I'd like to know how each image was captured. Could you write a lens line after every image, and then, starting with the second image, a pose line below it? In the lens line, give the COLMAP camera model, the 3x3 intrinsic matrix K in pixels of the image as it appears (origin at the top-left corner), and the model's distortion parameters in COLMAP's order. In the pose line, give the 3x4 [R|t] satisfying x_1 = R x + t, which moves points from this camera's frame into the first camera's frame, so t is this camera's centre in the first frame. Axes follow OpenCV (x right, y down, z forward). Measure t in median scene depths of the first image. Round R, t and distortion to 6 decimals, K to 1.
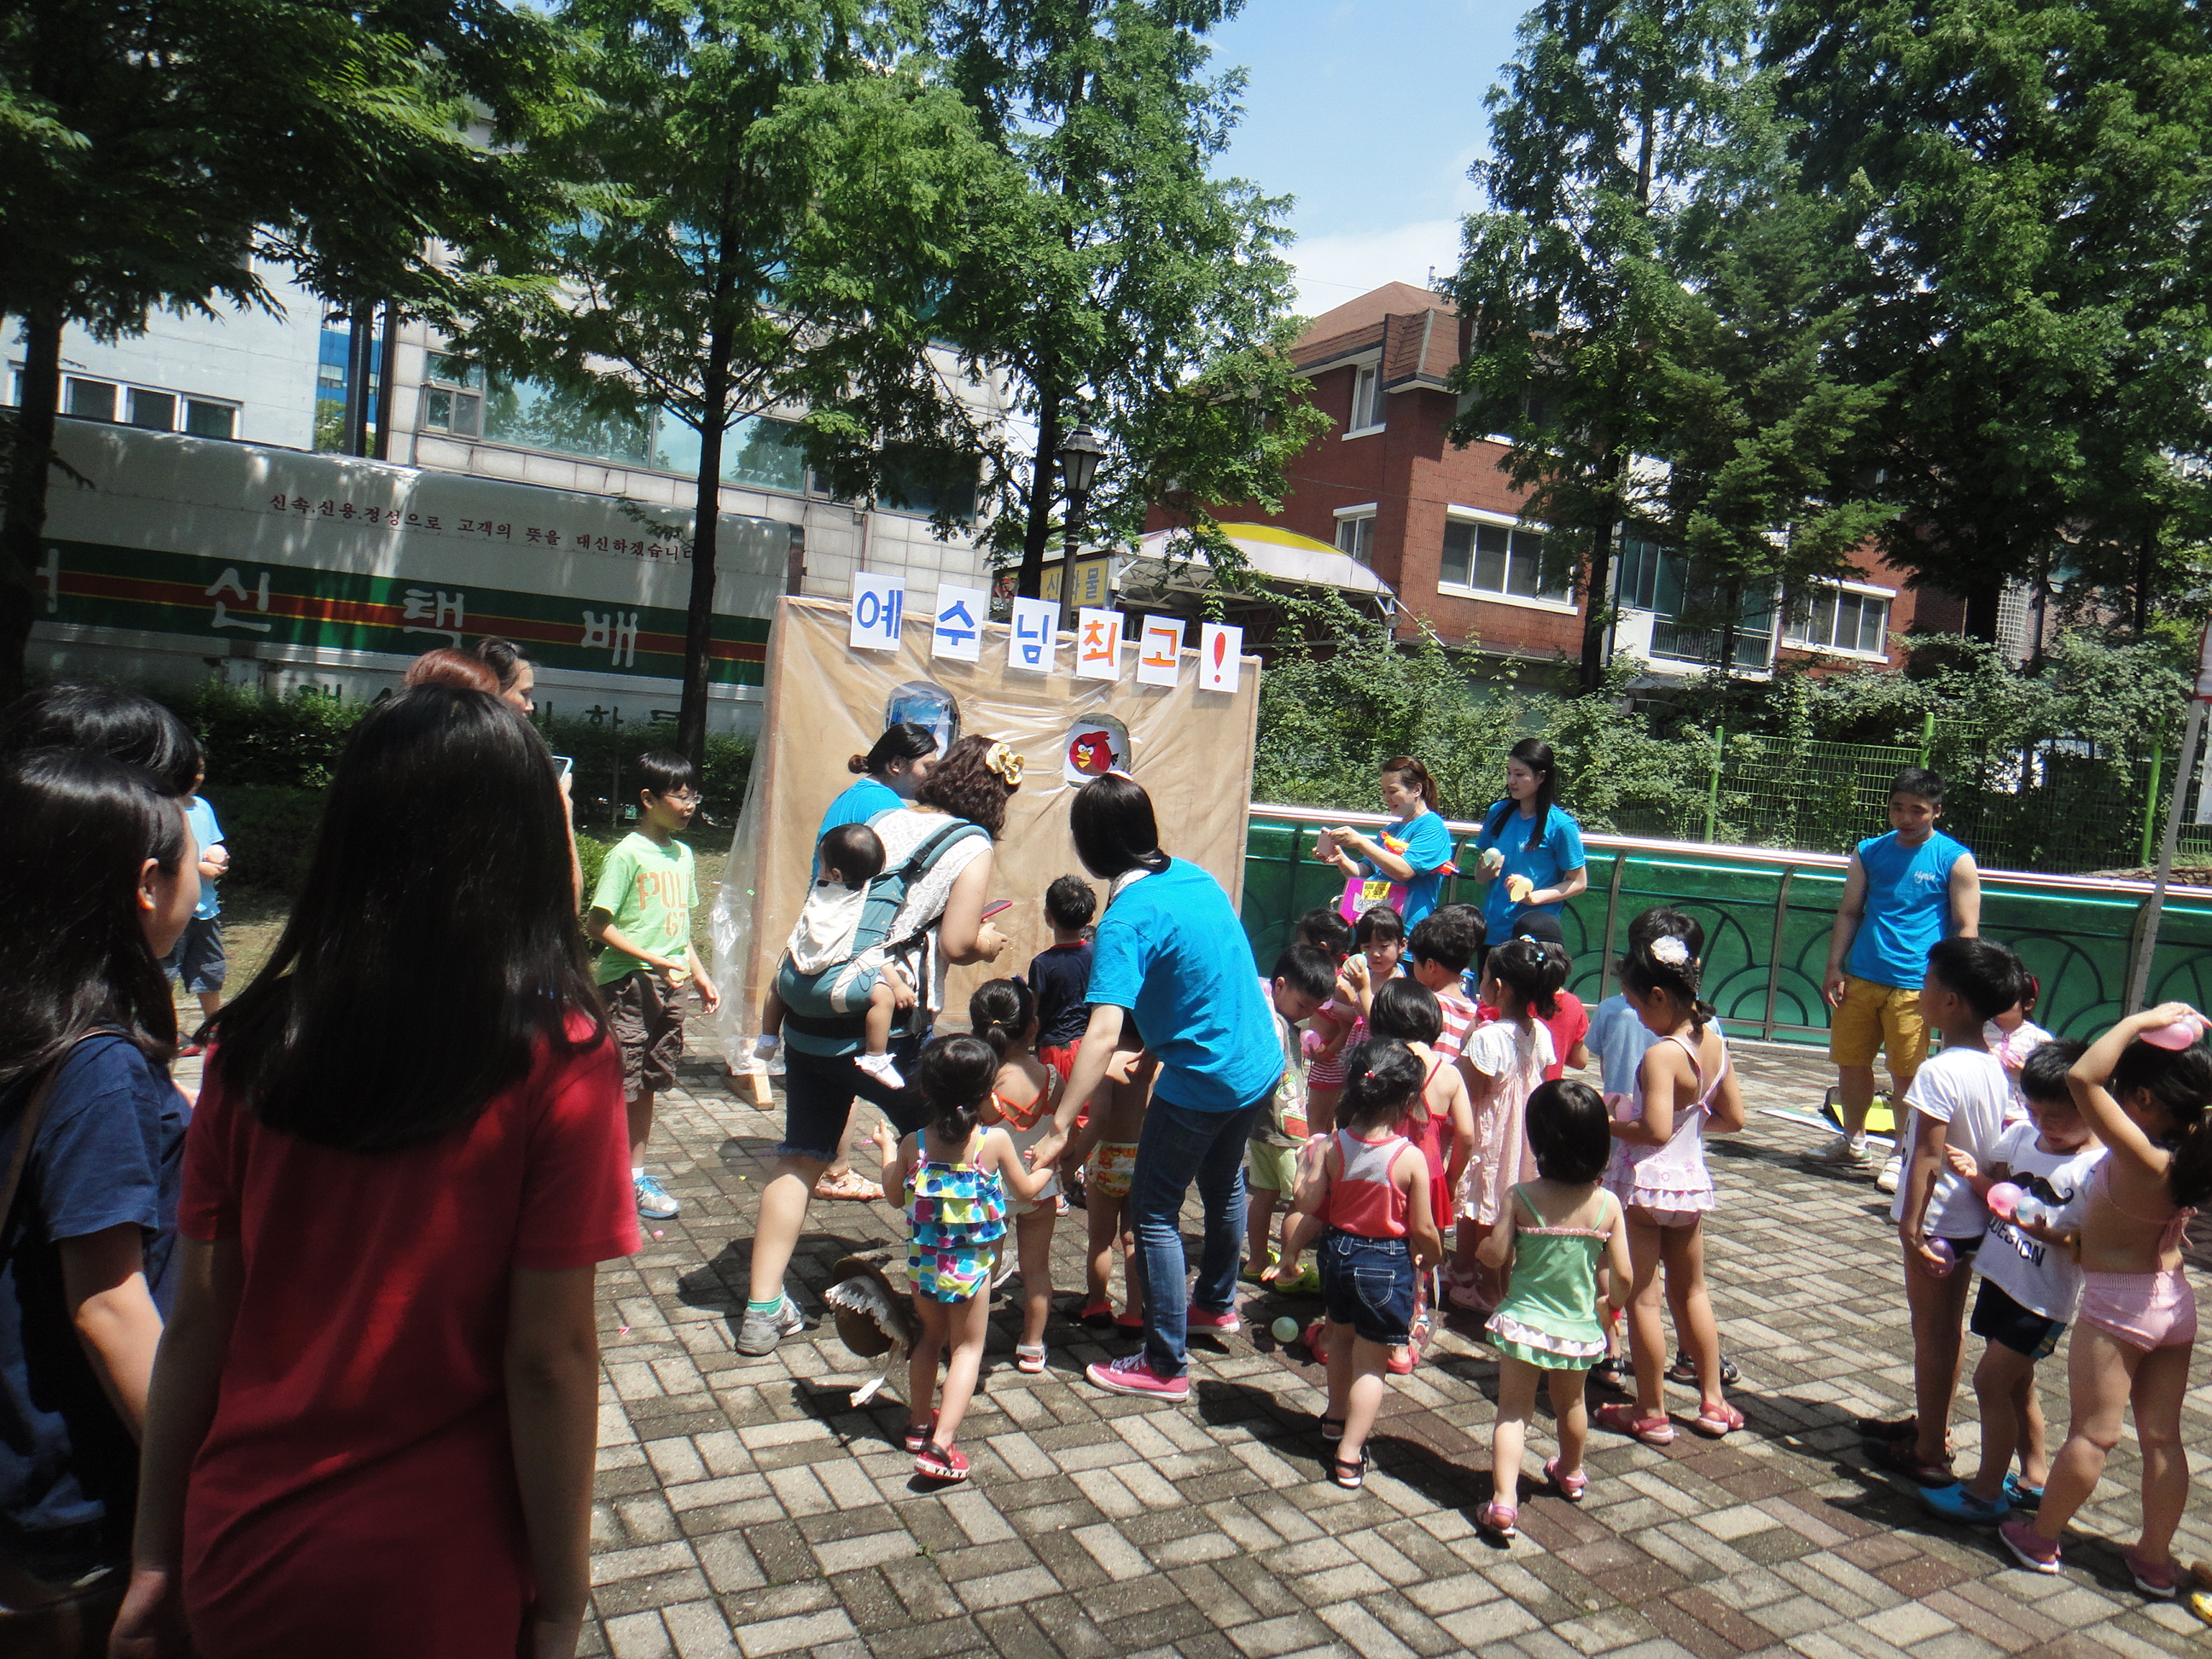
lens RADIAL K [[1545.7, 0, 1115.5], [0, 1545.7, 840.3], [0, 0, 1]] dist [0.004462, -0.002930]
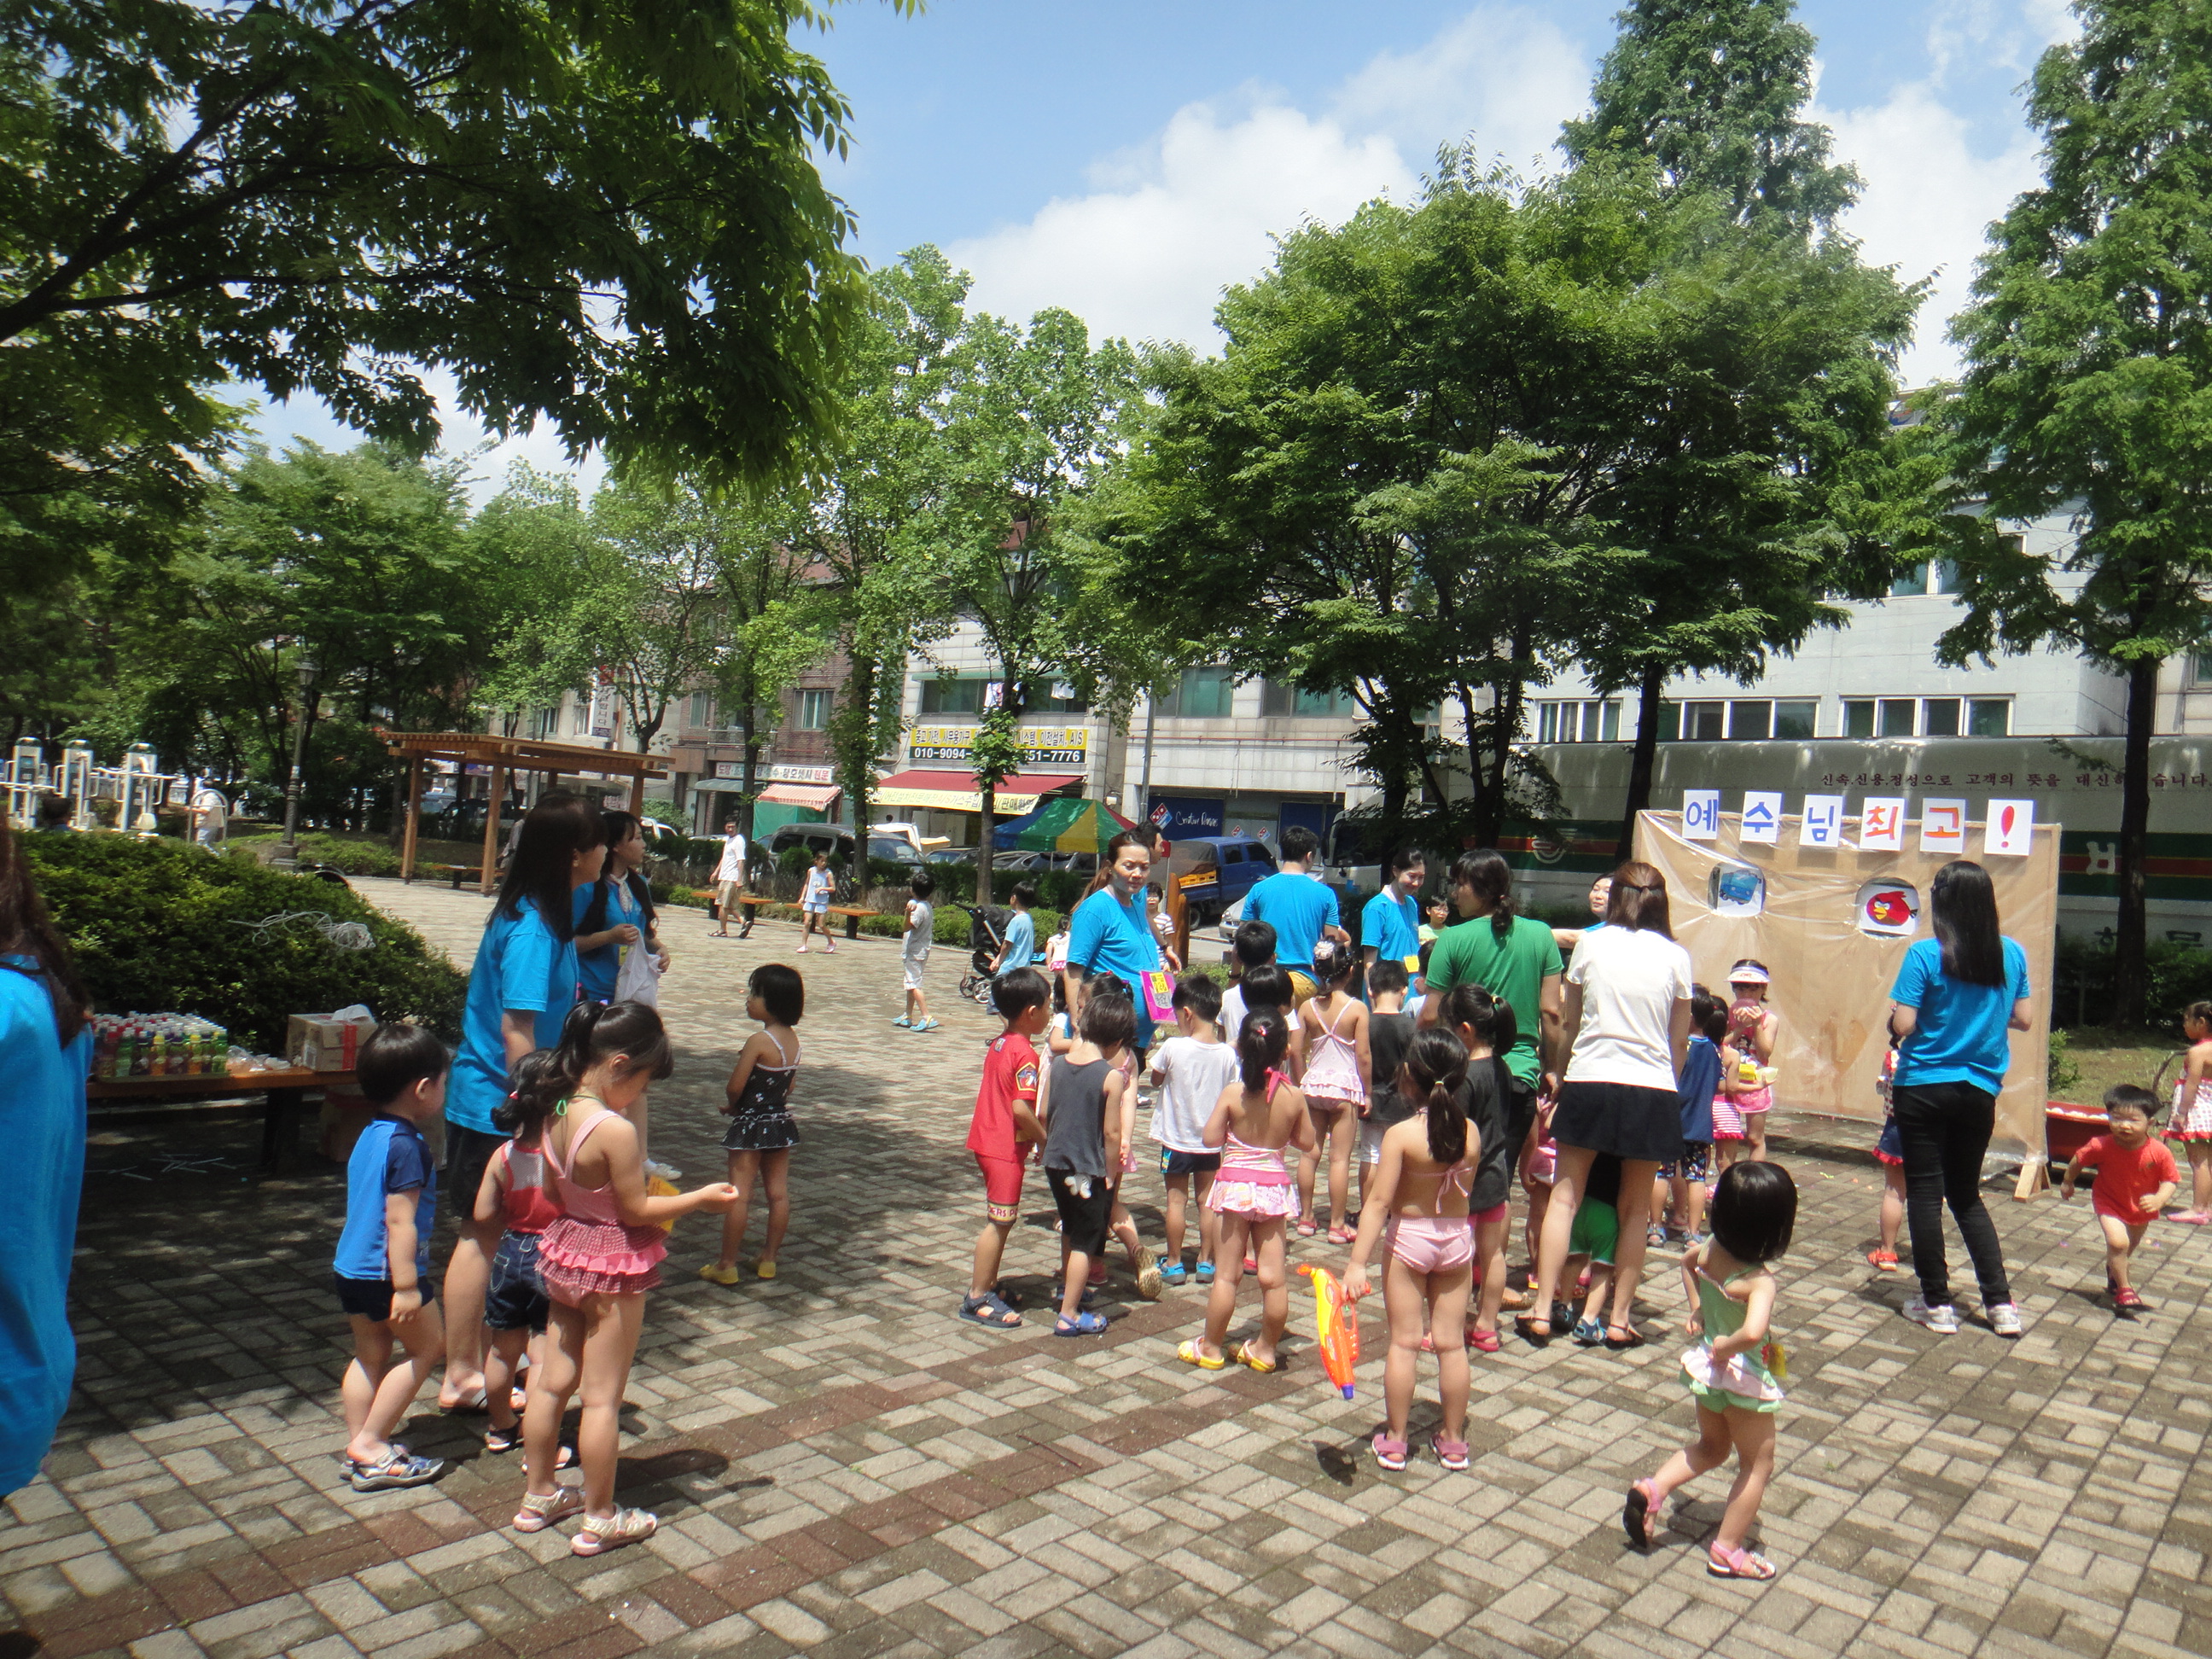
lens RADIAL K [[1545.7, 0, 1115.5], [0, 1545.7, 840.3], [0, 0, 1]] dist [0.004462, -0.002930]
pose [[0.341776, -0.076277, -0.936681, 0.421155], [-0.097184, 0.988488, -0.115956, 0.042929], [0.934743, 0.130662, 0.330429, -0.014039]]
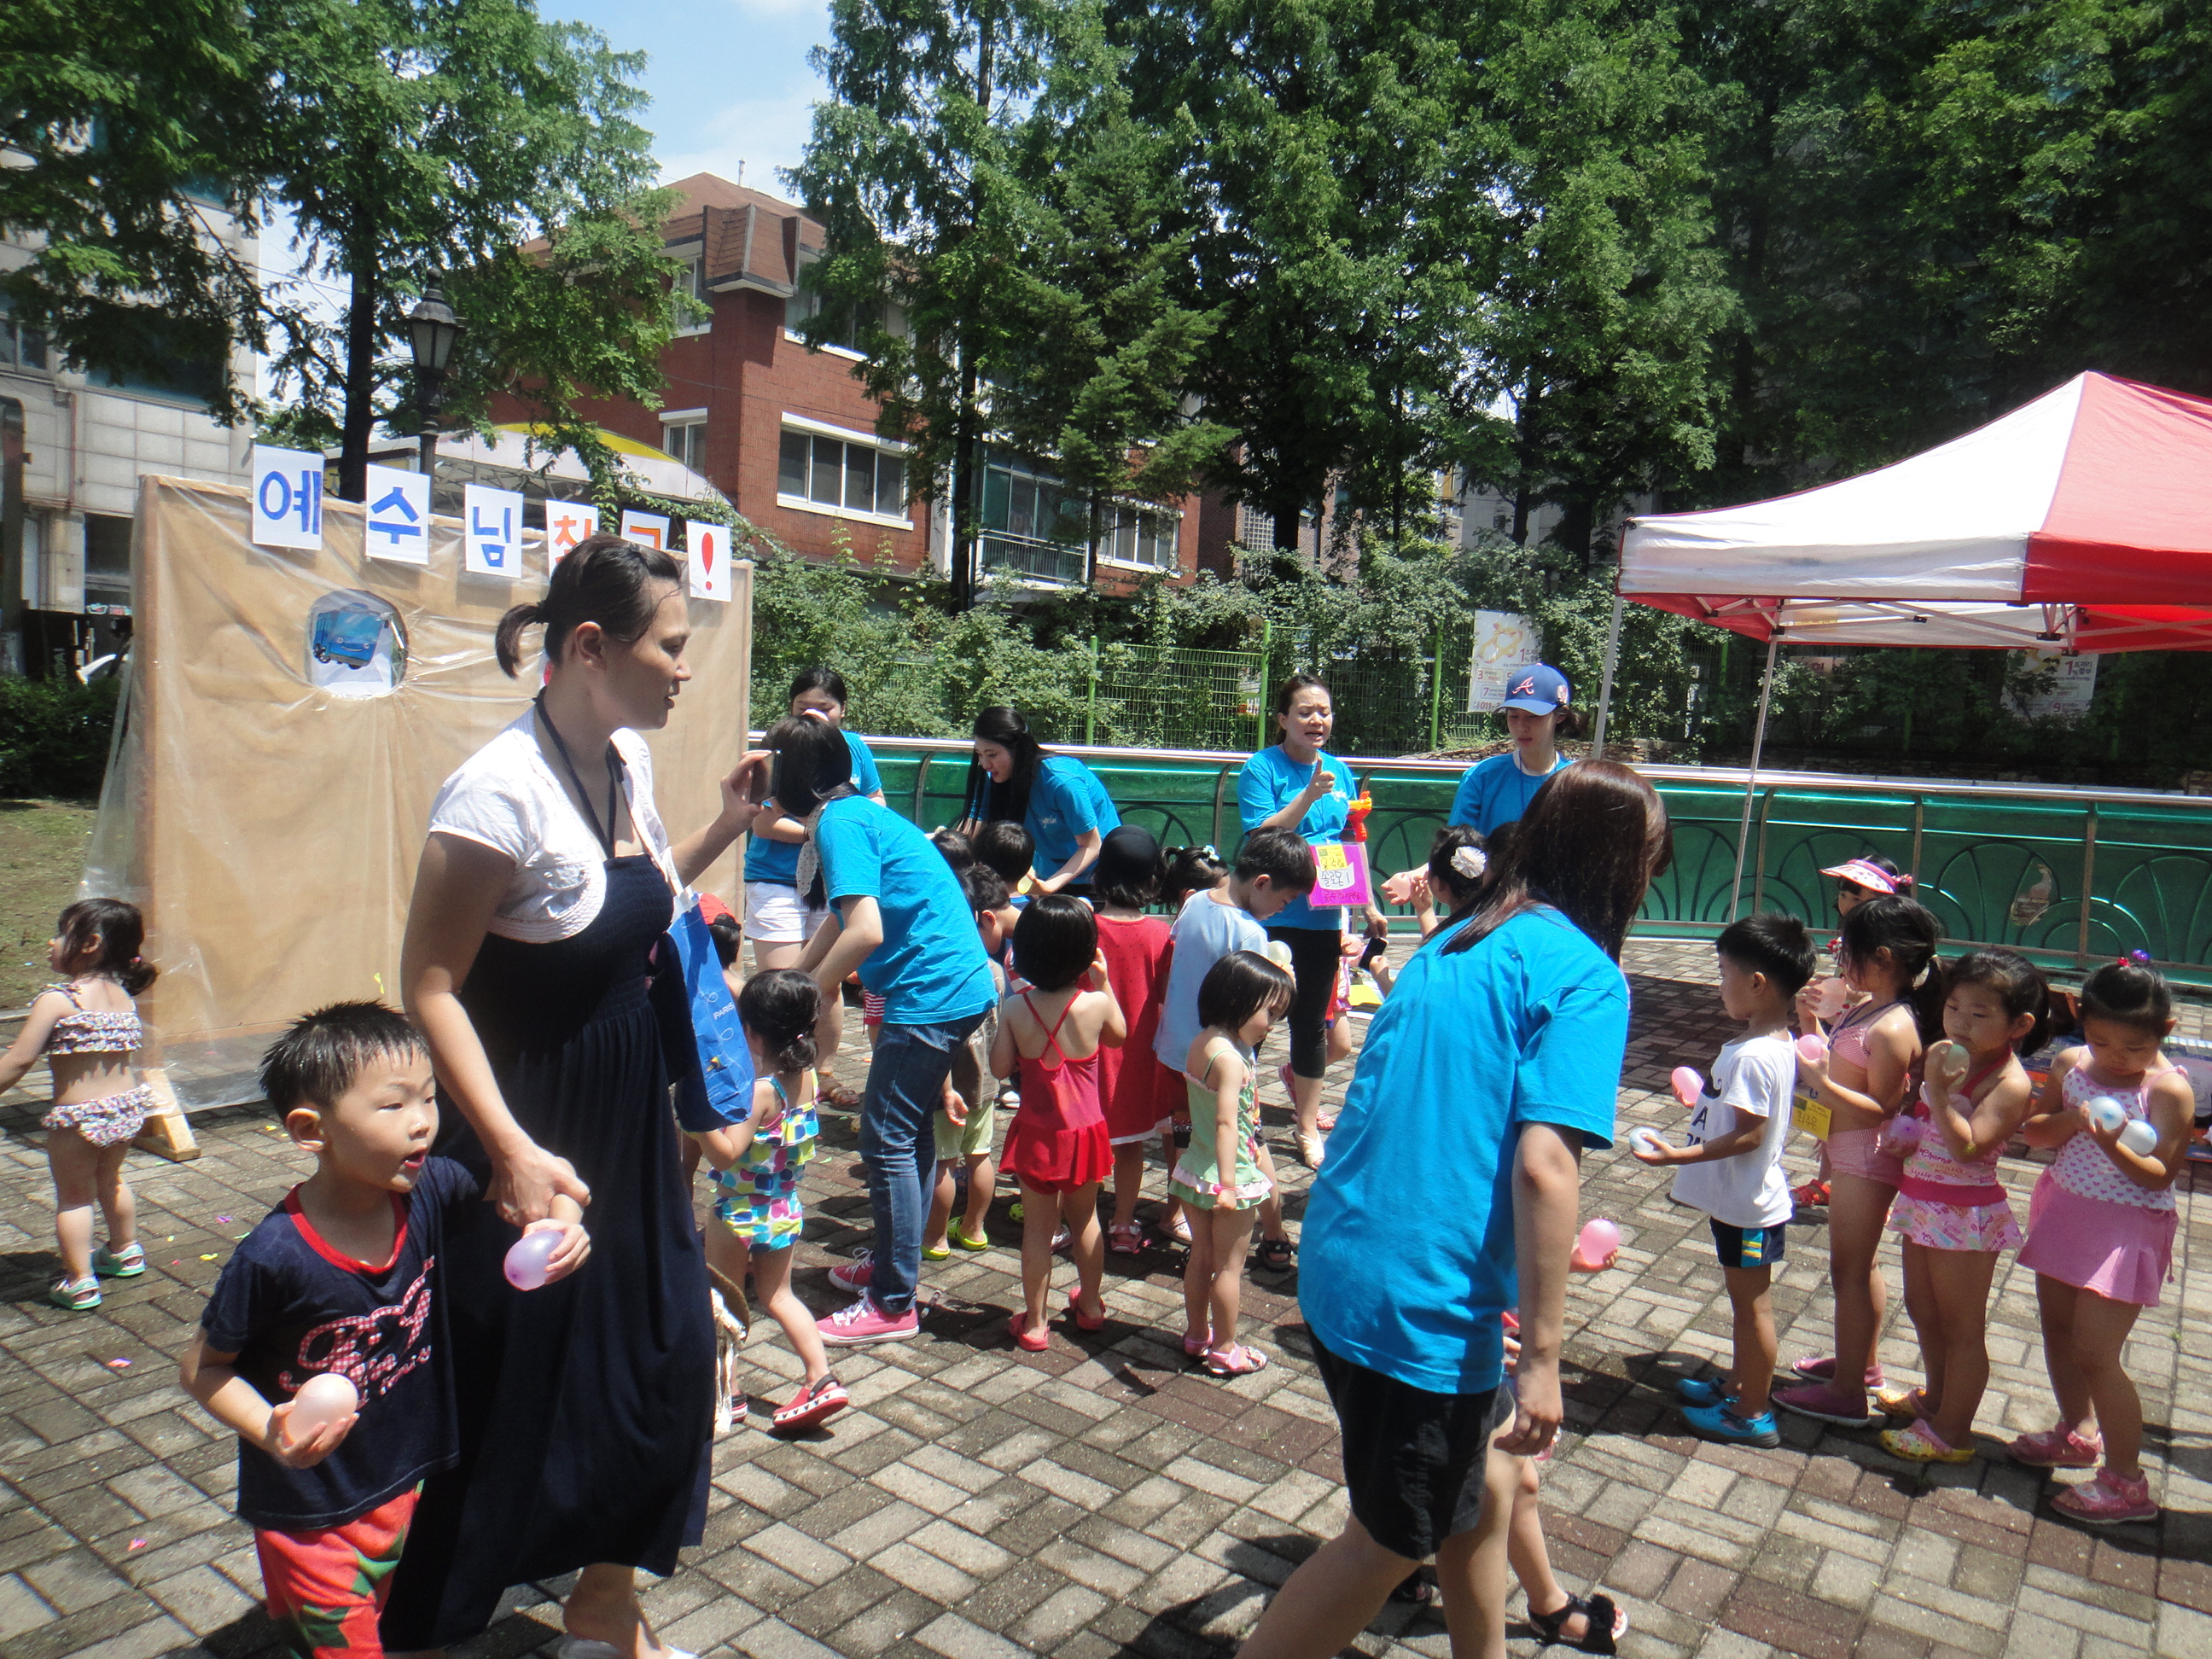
lens RADIAL K [[1545.7, 0, 1115.5], [0, 1545.7, 840.3], [0, 0, 1]] dist [0.004462, -0.002930]
pose [[0.903660, -0.074651, 0.421694, -0.046917], [0.052622, 0.996584, 0.063655, -0.002103], [-0.425005, -0.035332, 0.904501, 0.047409]]
